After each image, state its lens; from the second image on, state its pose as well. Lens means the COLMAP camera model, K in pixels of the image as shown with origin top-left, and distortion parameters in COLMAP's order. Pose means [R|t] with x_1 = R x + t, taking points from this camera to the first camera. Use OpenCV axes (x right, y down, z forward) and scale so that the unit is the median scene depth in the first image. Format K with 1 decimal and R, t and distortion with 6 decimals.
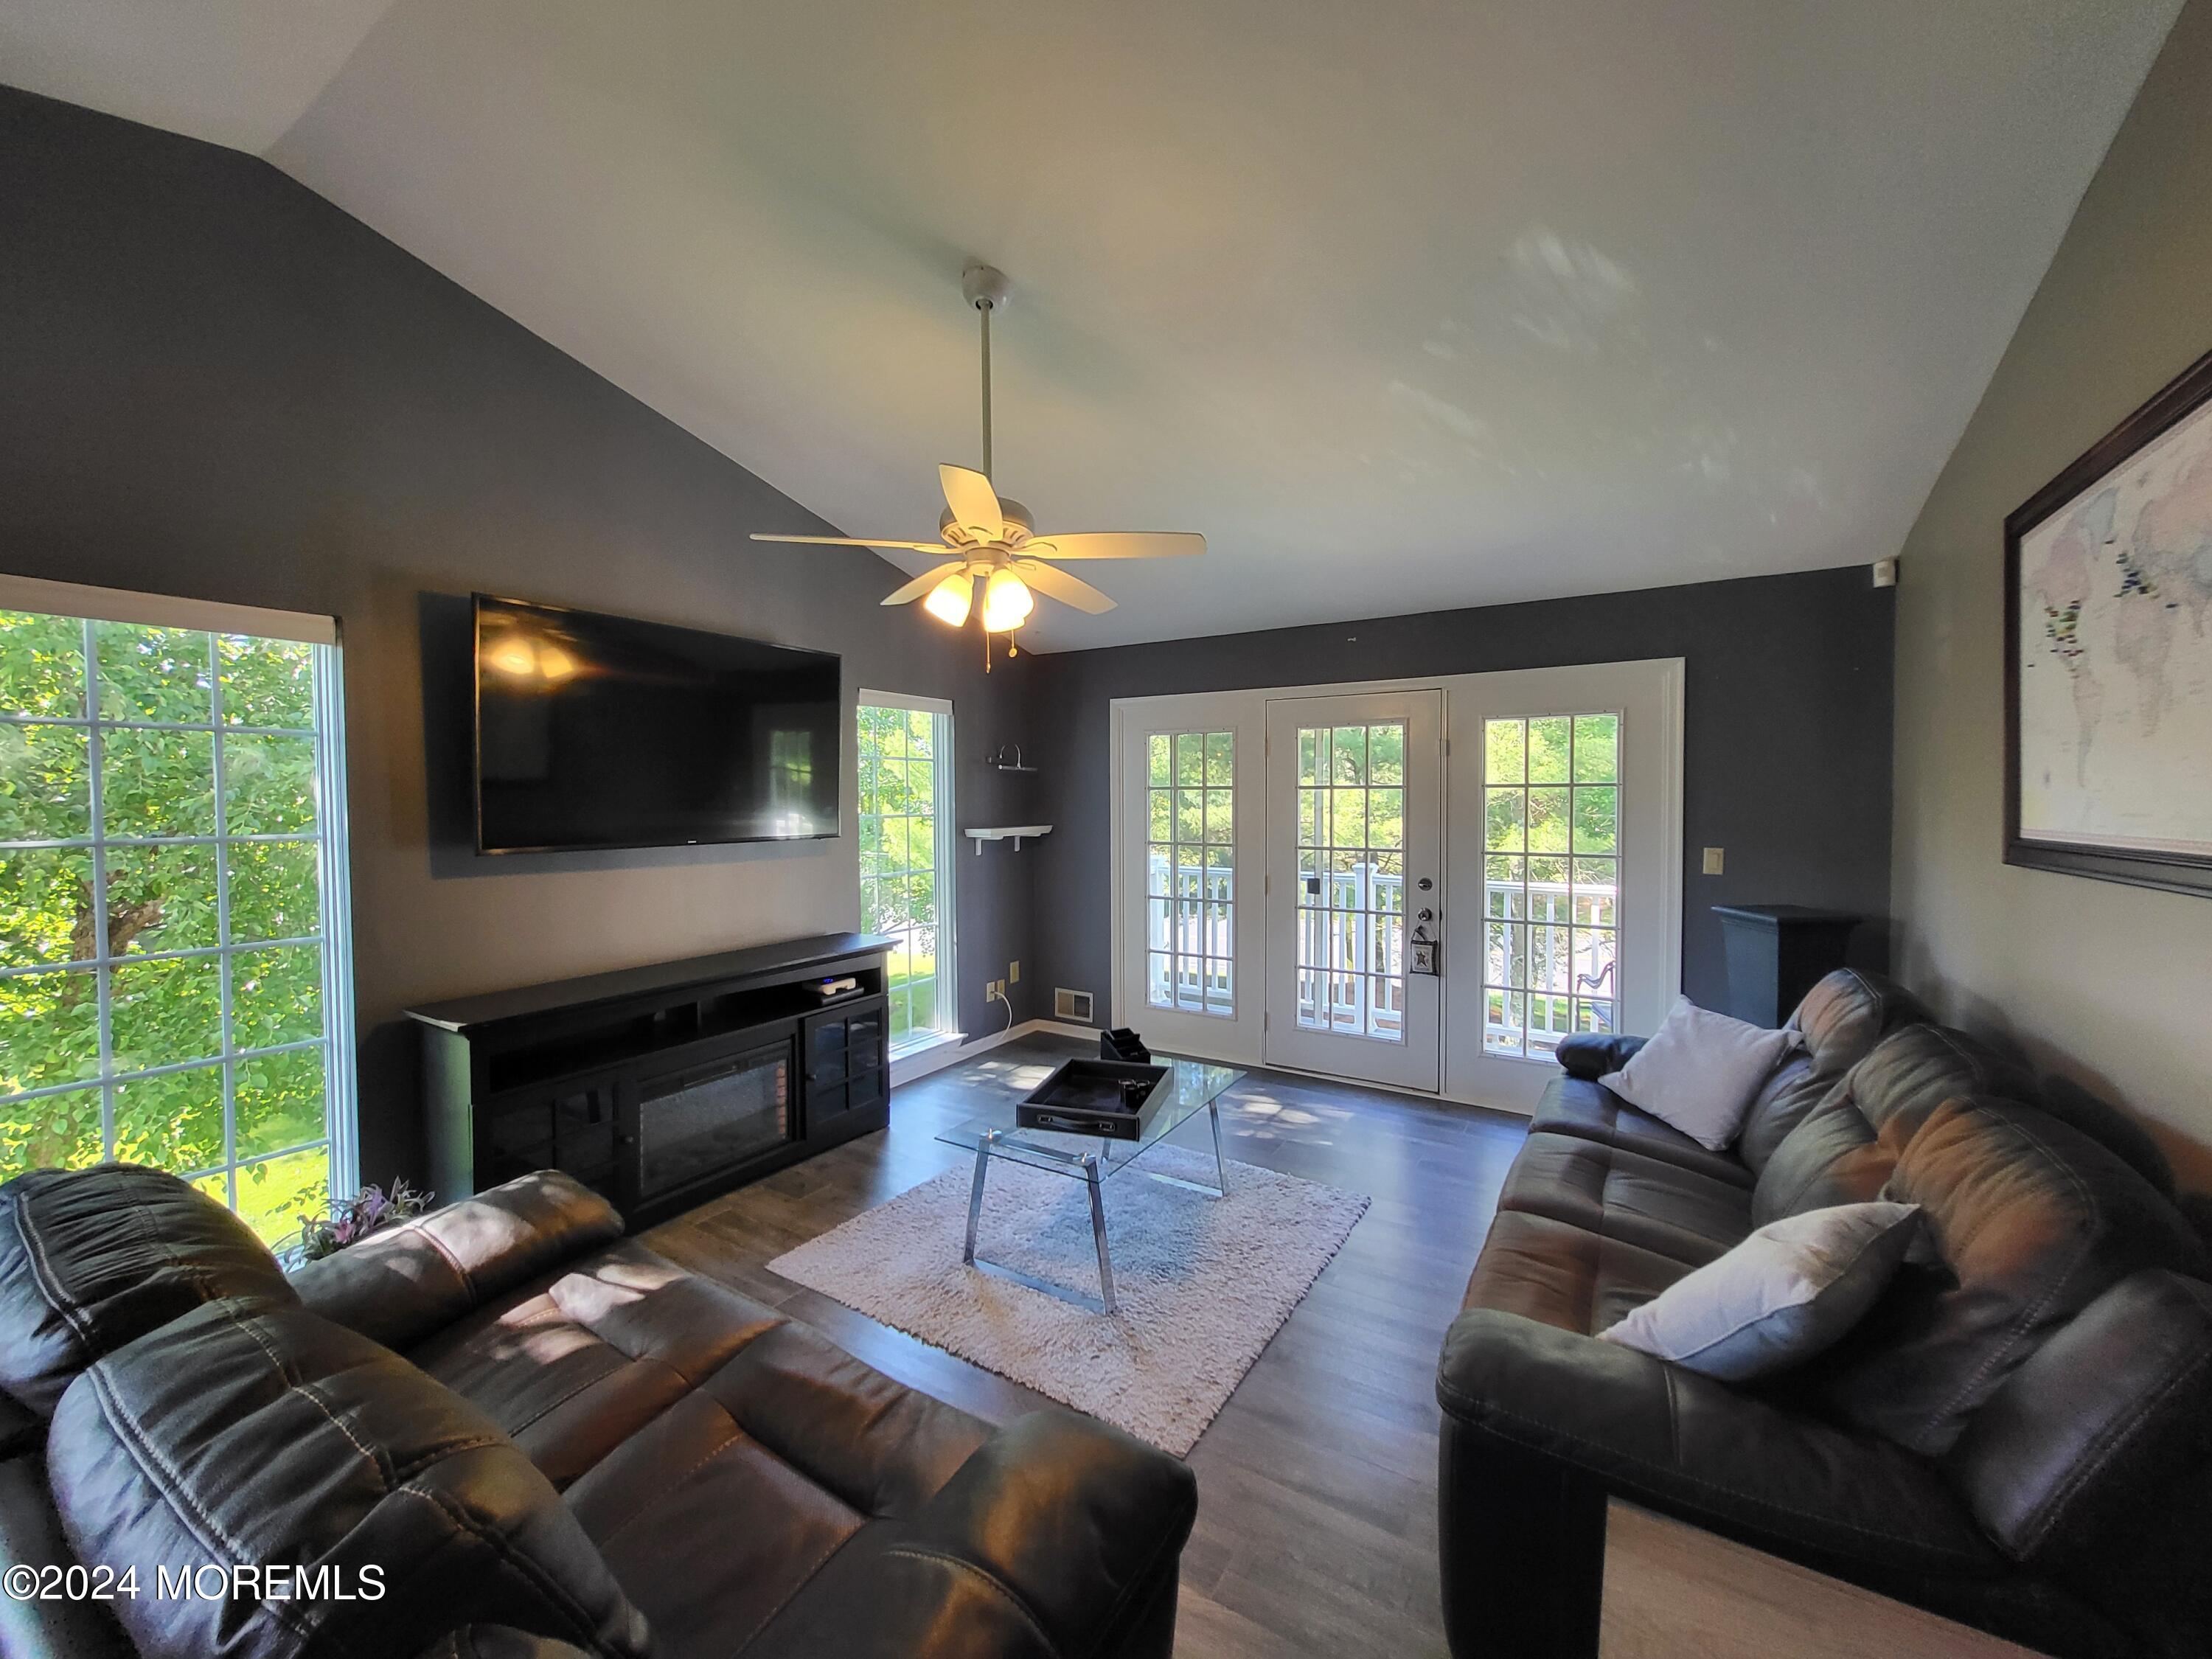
lens RADIAL K [[860.4, 0, 1100.6], [0, 860.4, 825.4], [0, 0, 1]] dist [0.000301, 0.000070]
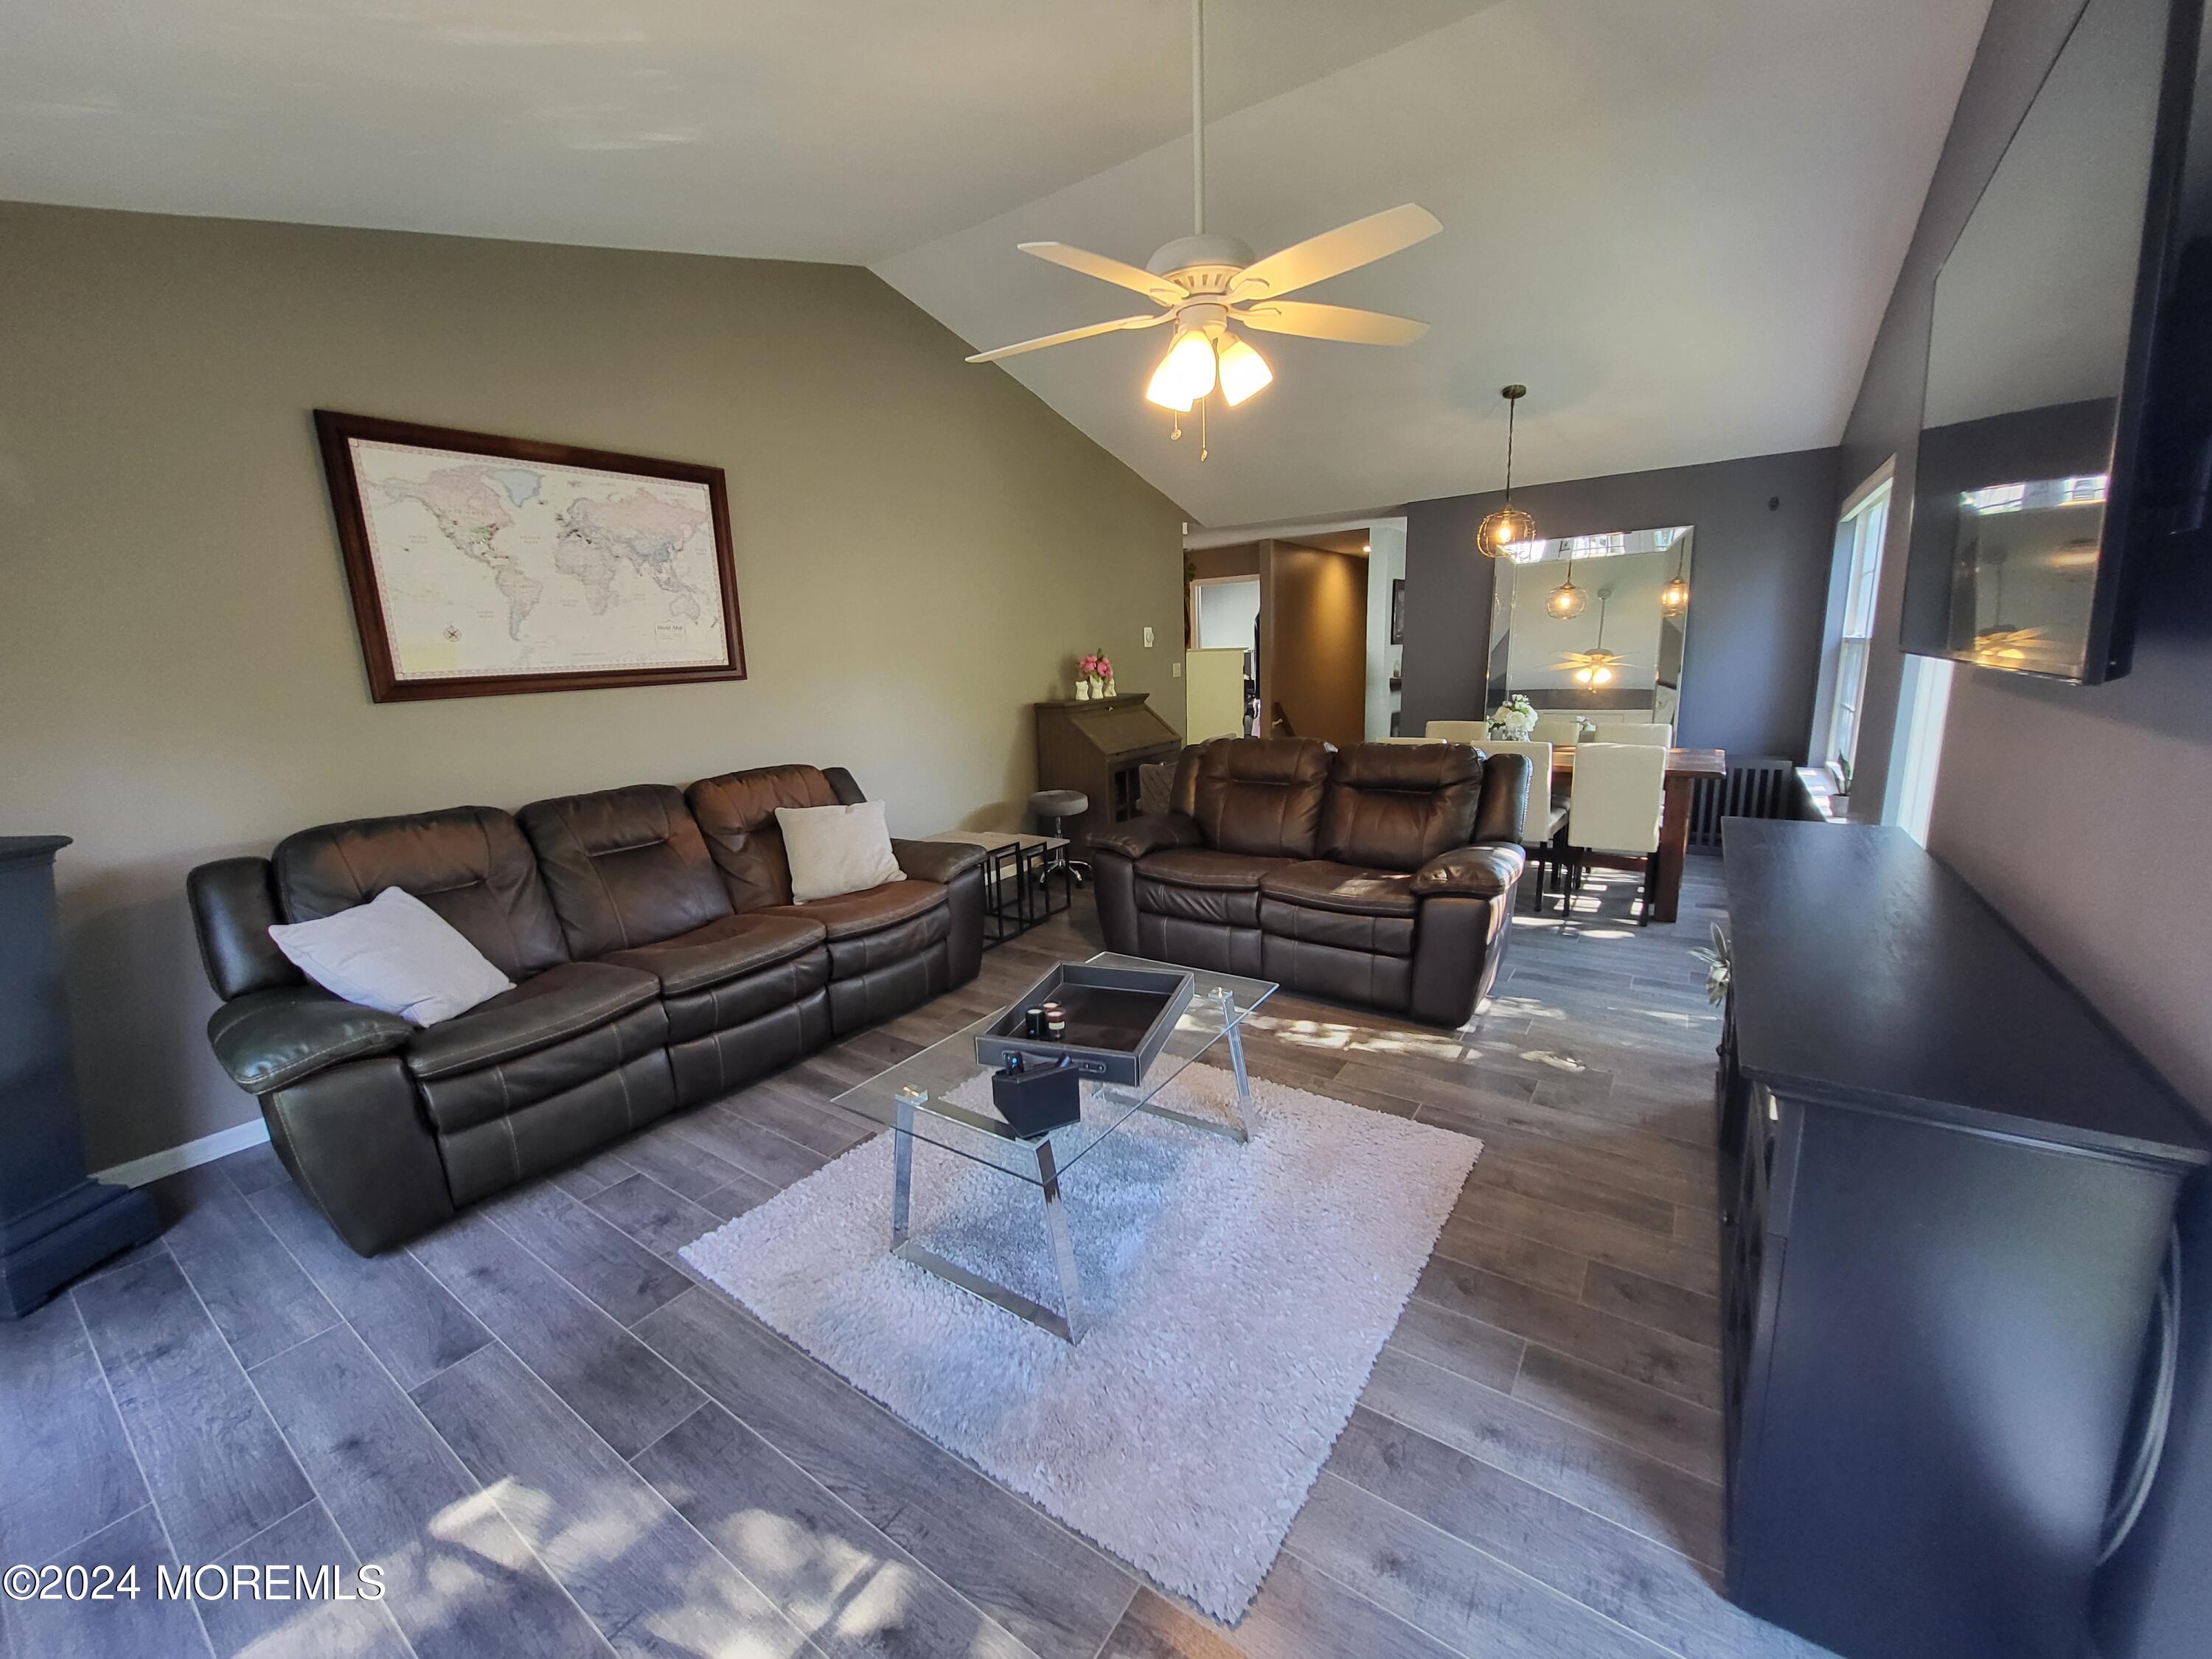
lens RADIAL K [[889.4, 0, 1108.4], [0, 889.4, 825.2], [0, 0, 1]] dist [0.000369, 0.000080]
pose [[-0.998776, 0.030829, 0.038686, -0.037095], [0.038837, 0.973066, 0.227233, -0.021718], [-0.030638, 0.228457, -0.973072, 1.352472]]
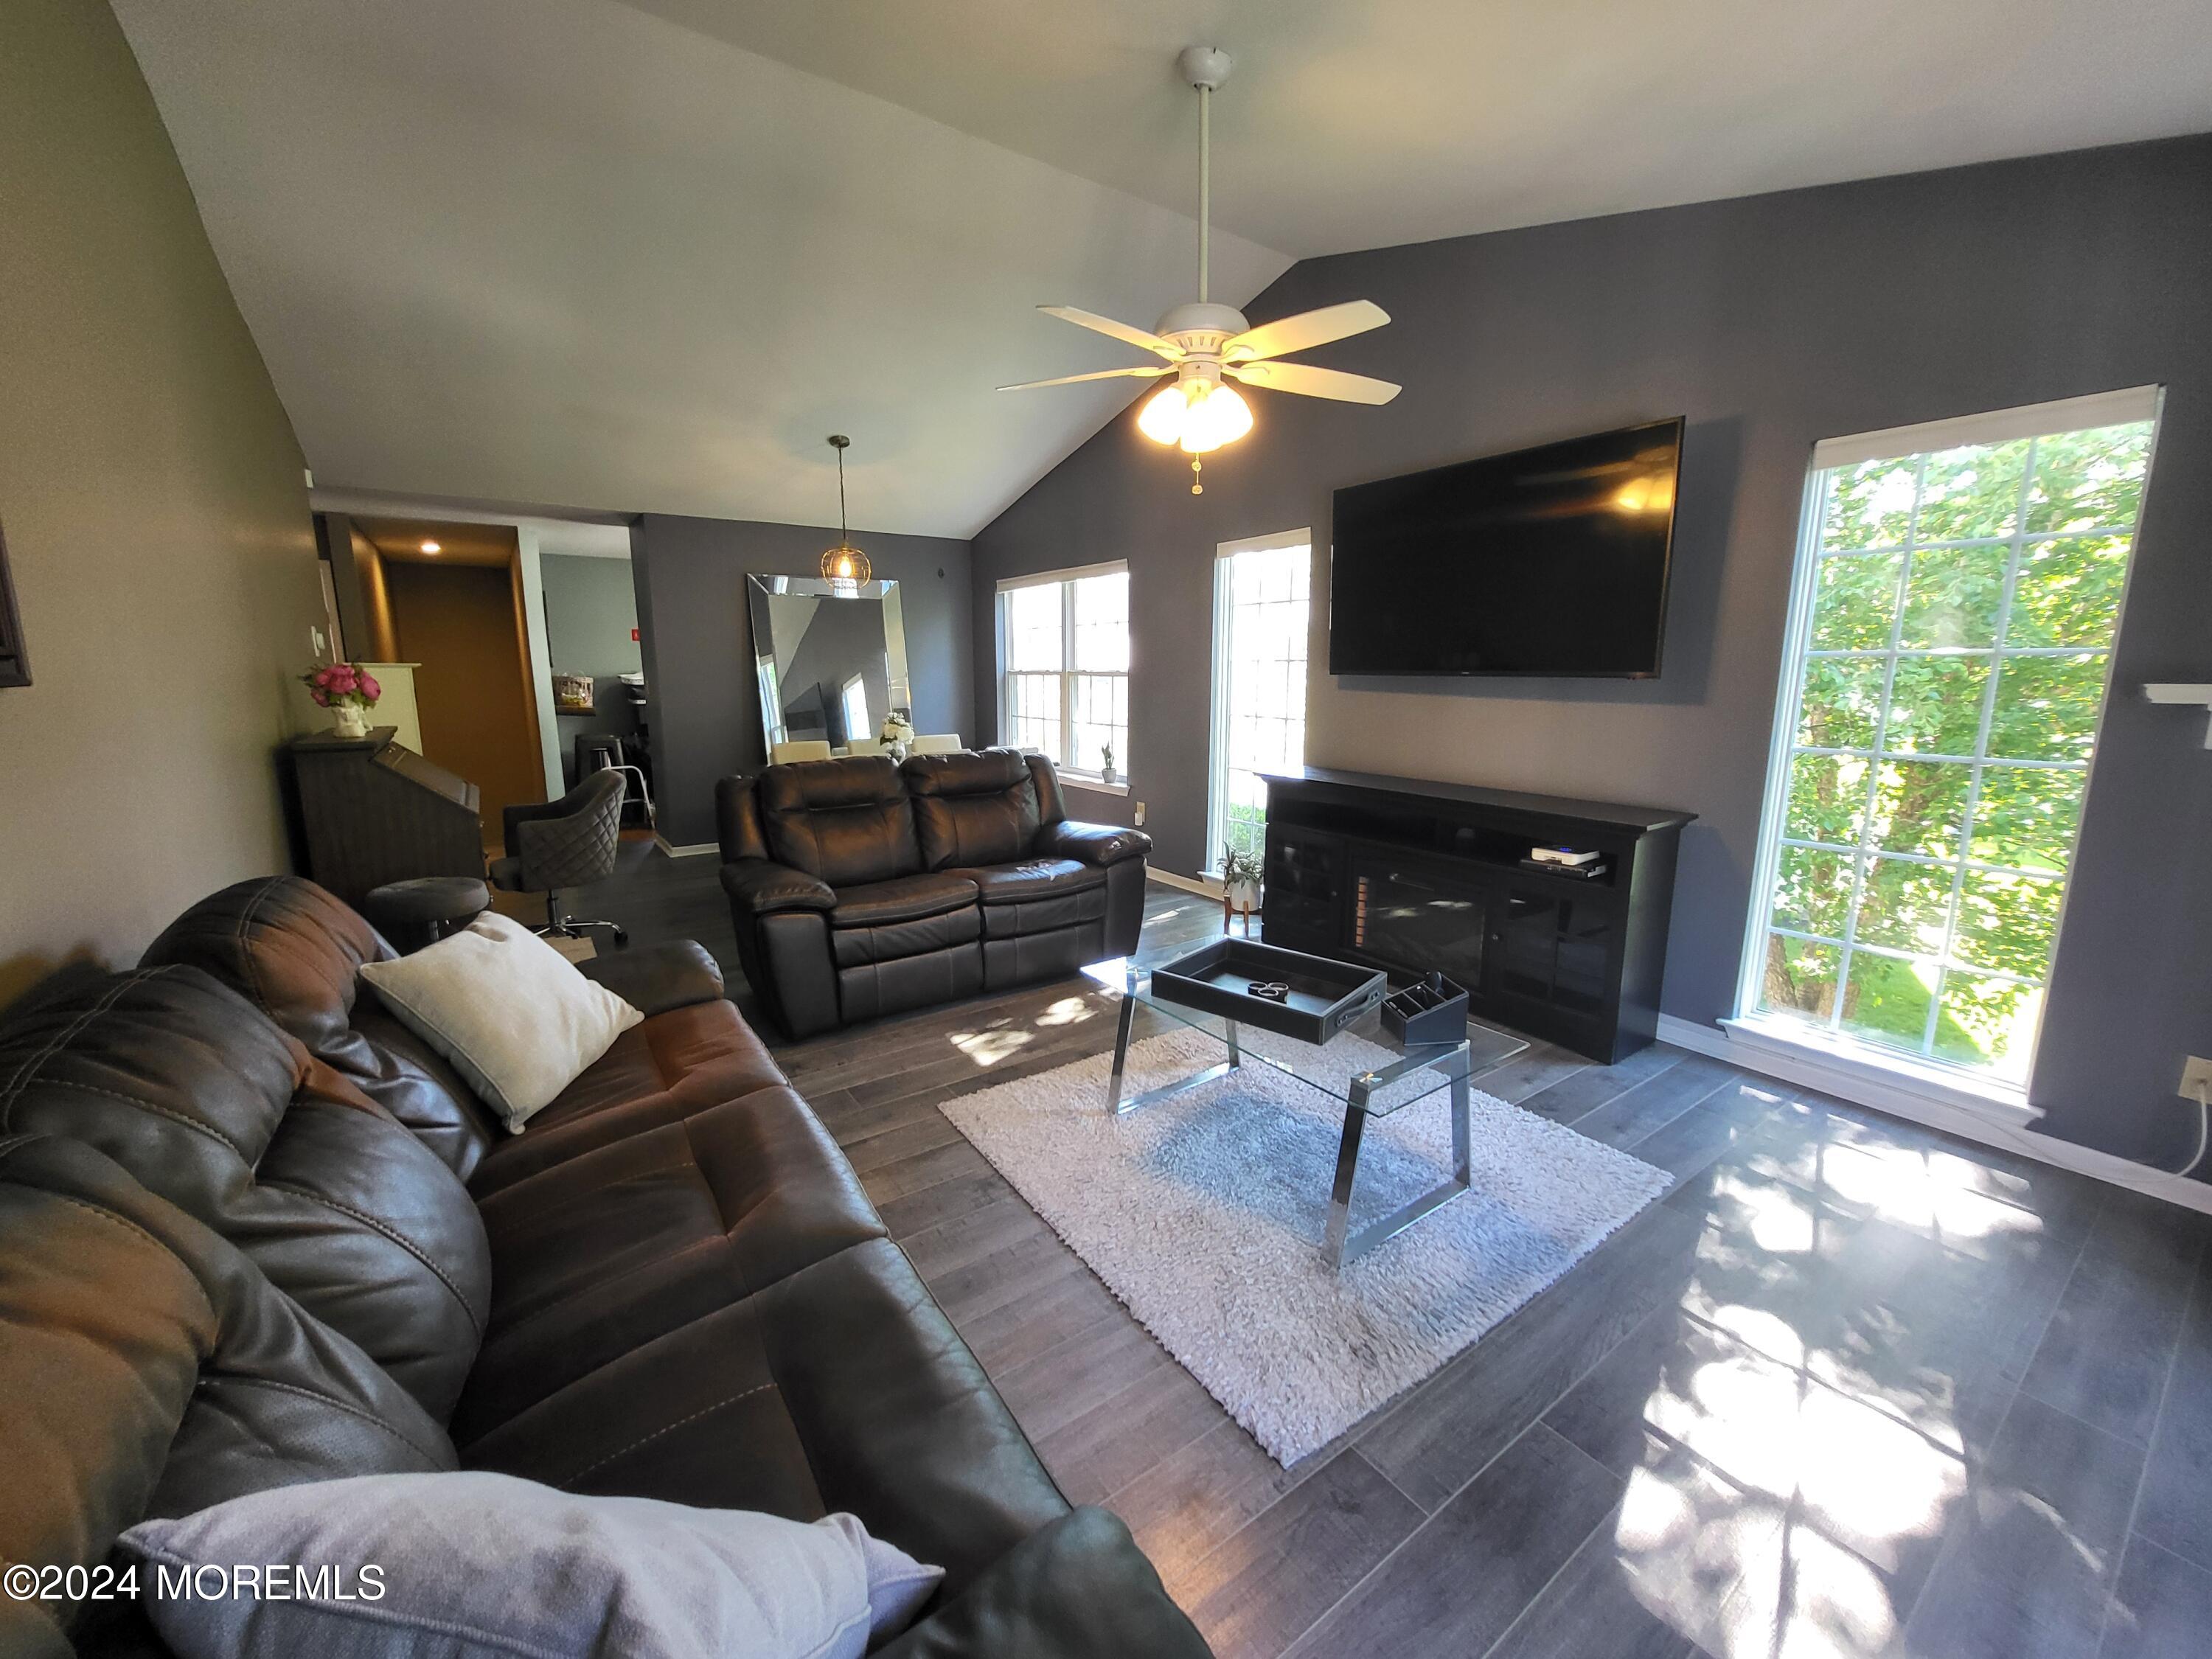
lens RADIAL K [[860.4, 0, 1100.6], [0, 860.4, 825.4], [0, 0, 1]] dist [0.000301, 0.000070]
pose [[-0.381977, 0.174578, -0.907533, 0.628438], [-0.021264, 0.980076, 0.197483, 0.005333], [0.923927, 0.094731, -0.370654, 0.891680]]
